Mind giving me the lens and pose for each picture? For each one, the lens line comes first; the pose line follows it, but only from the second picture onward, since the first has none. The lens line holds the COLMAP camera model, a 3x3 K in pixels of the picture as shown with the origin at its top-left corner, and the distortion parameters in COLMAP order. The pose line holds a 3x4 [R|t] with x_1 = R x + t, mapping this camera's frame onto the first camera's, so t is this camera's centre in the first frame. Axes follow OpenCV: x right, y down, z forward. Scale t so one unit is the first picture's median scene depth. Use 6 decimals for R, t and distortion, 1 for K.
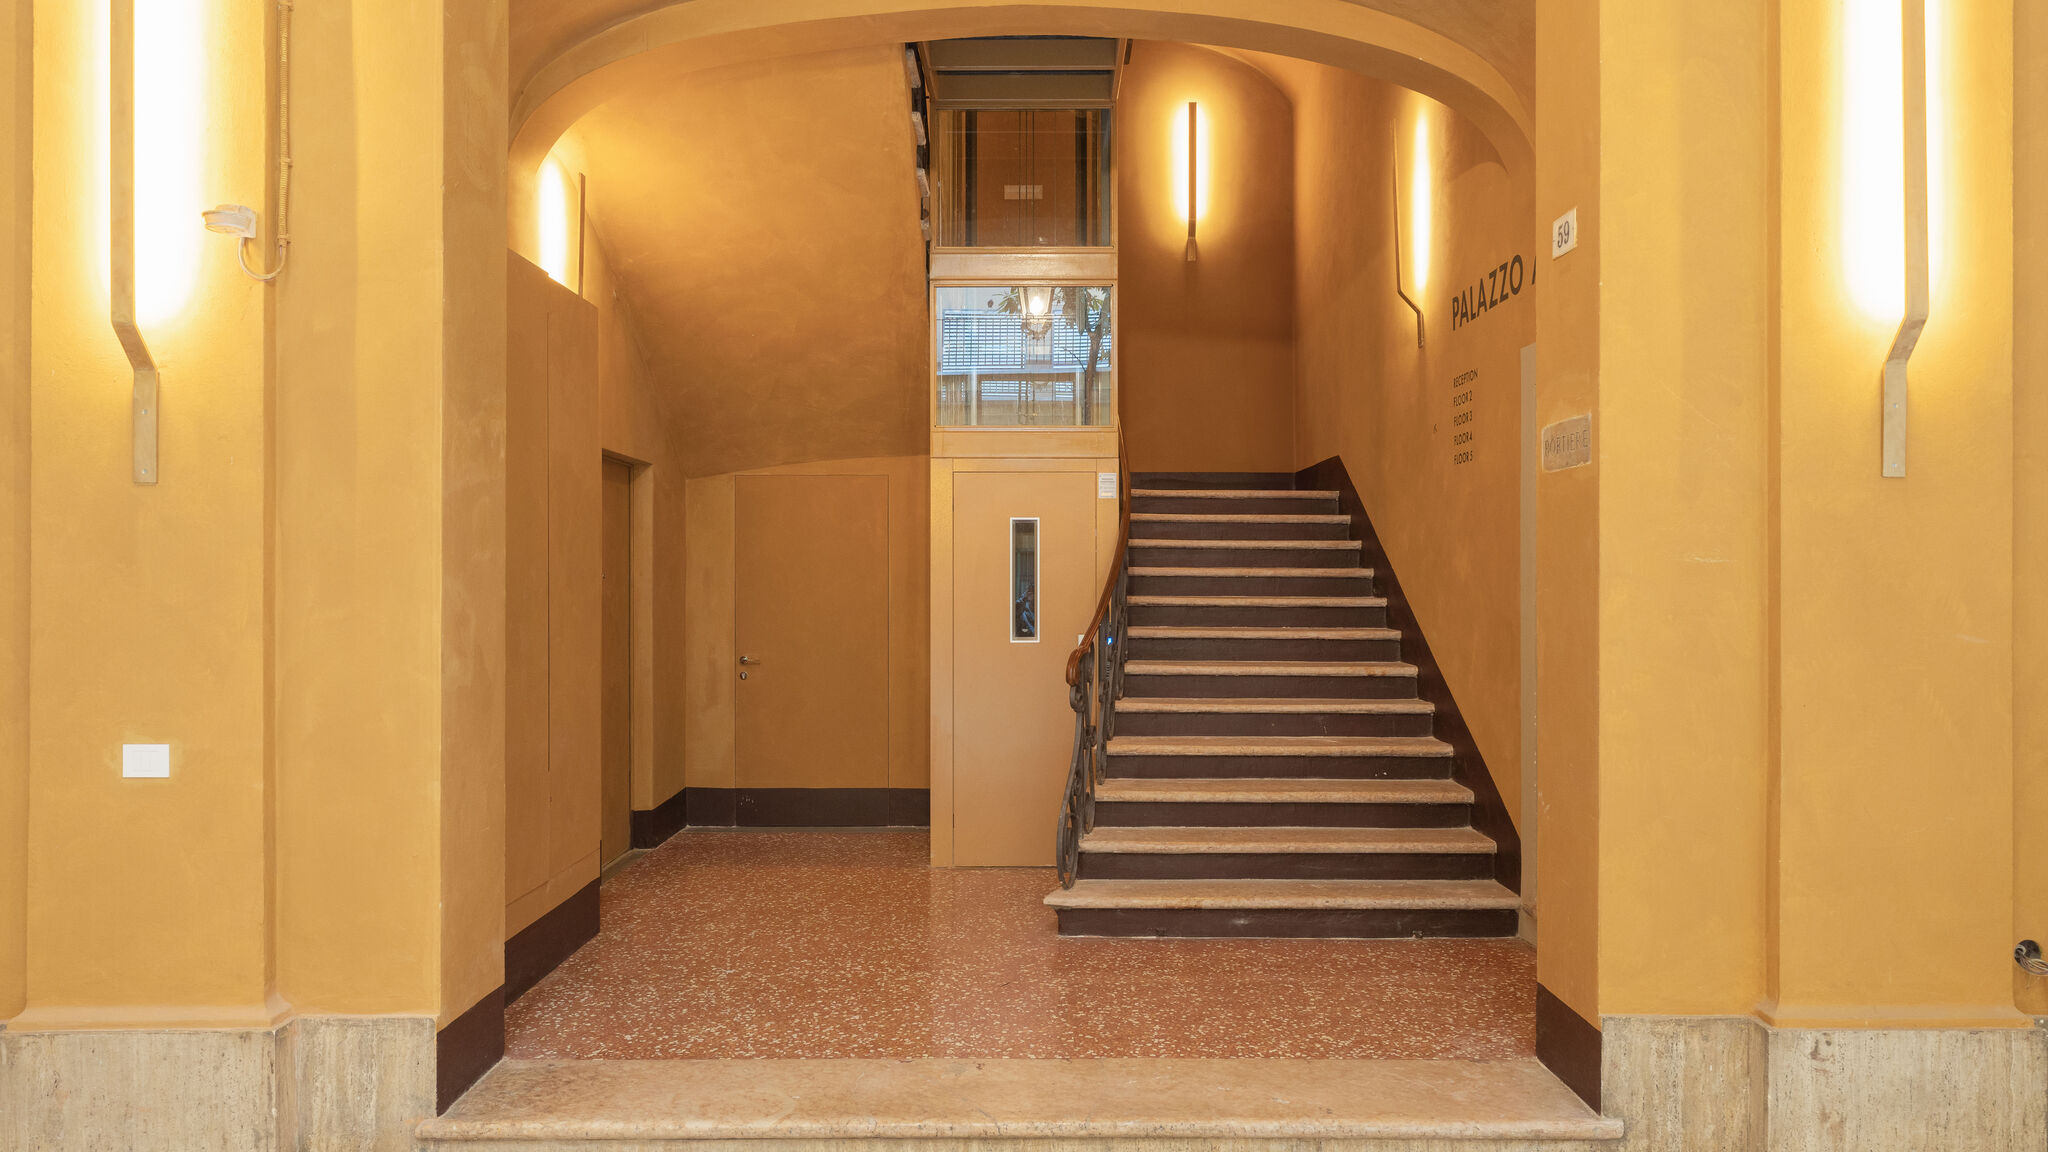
lens RADIAL K [[1397.6, 0, 1024.0], [0, 1397.6, 576.0], [0, 0, 1]] dist [0.002267, 0.001384]
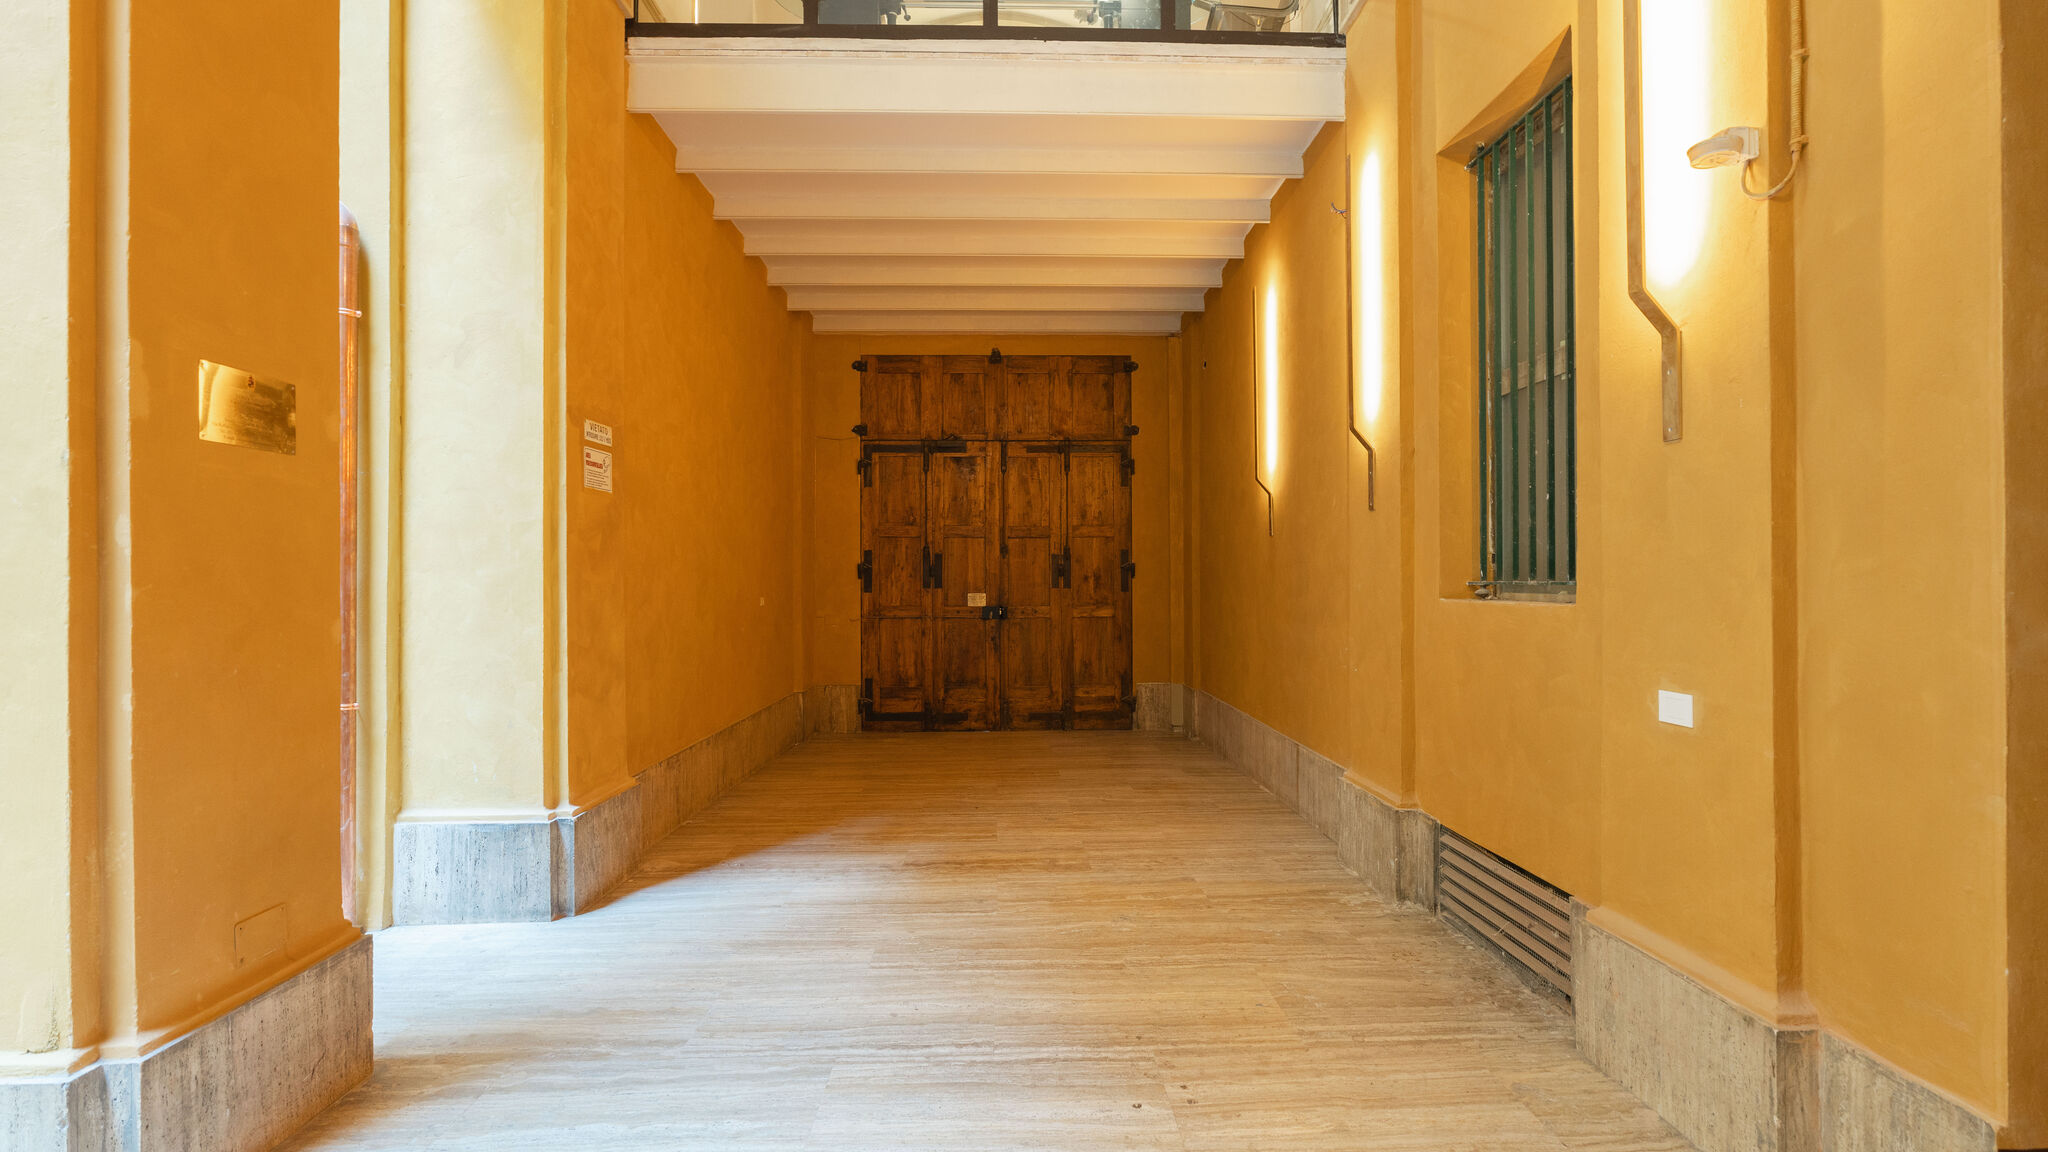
lens RADIAL K [[902.0, 0, 1024.0], [0, 902.0, 576.0], [0, 0, 1]] dist [-0.003413, 0.000968]
pose [[0.030396, -0.003903, -0.999530, 0.022365], [0.009332, 0.999950, -0.003621, 0.028259], [0.999494, -0.009218, 0.030431, 0.441424]]
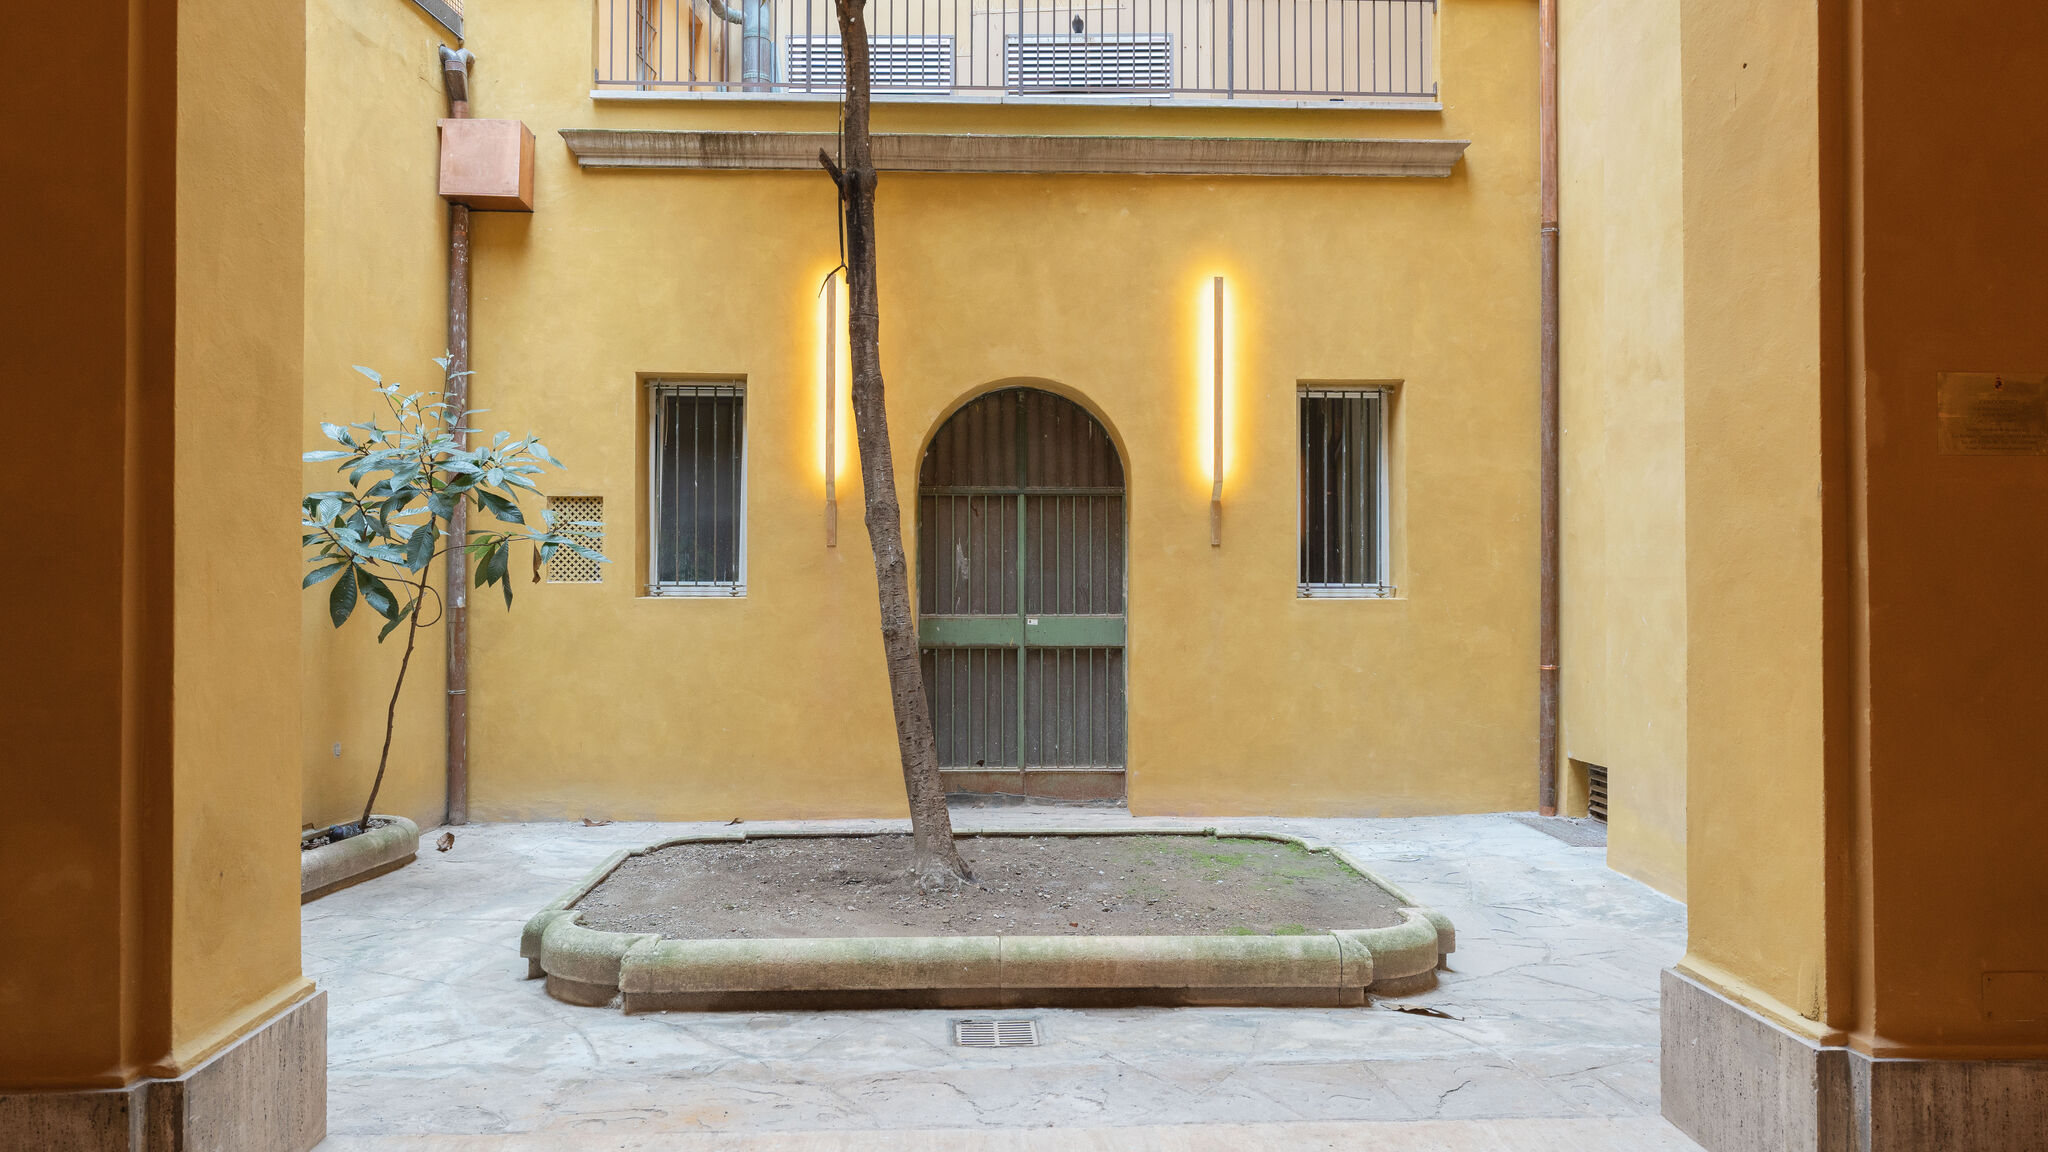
lens RADIAL K [[1397.6, 0, 1024.0], [0, 1397.6, 576.0], [0, 0, 1]] dist [0.002267, 0.001384]
pose [[-0.998898, -0.002281, -0.046873, 0.036640], [-0.001380, 0.999814, -0.019251, 0.026543], [0.046908, -0.019166, -0.998715, 0.745321]]
